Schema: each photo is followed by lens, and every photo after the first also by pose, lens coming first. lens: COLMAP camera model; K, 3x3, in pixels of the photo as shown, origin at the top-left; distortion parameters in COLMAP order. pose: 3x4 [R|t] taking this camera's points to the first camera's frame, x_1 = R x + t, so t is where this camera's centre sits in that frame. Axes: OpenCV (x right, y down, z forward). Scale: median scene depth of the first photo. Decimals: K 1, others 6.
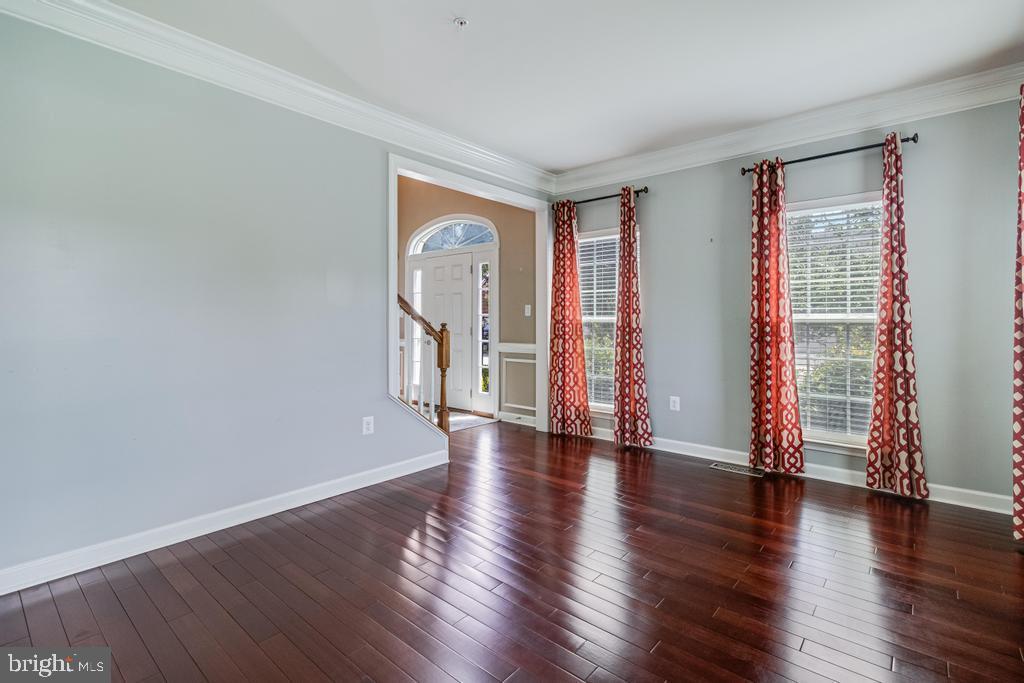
lens RADIAL K [[469.9, 0, 518.4], [0, 469.9, 318.7], [0, 0, 1]] dist [-0.002187, -0.000134]
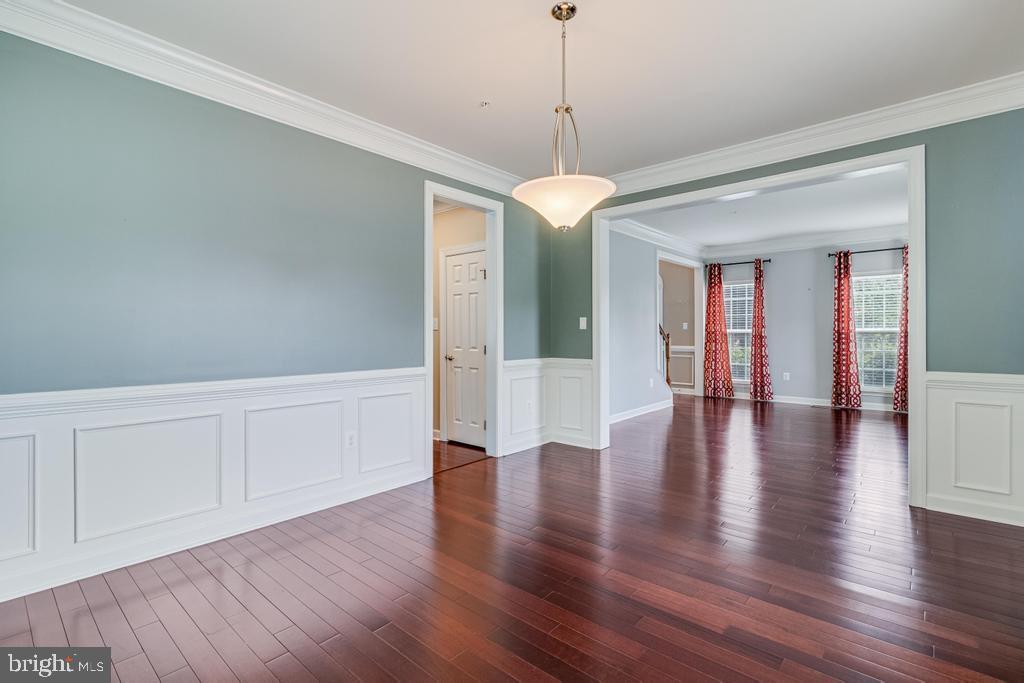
lens RADIAL K [[469.9, 0, 510.6], [0, 469.9, 338.5], [0, 0, 1]] dist [-0.002187, -0.000134]
pose [[0.999992, -0.002220, 0.003329, -0.822049], [0.002171, 0.999890, 0.014671, 0.000830], [-0.003361, -0.014664, 0.999887, -0.916854]]
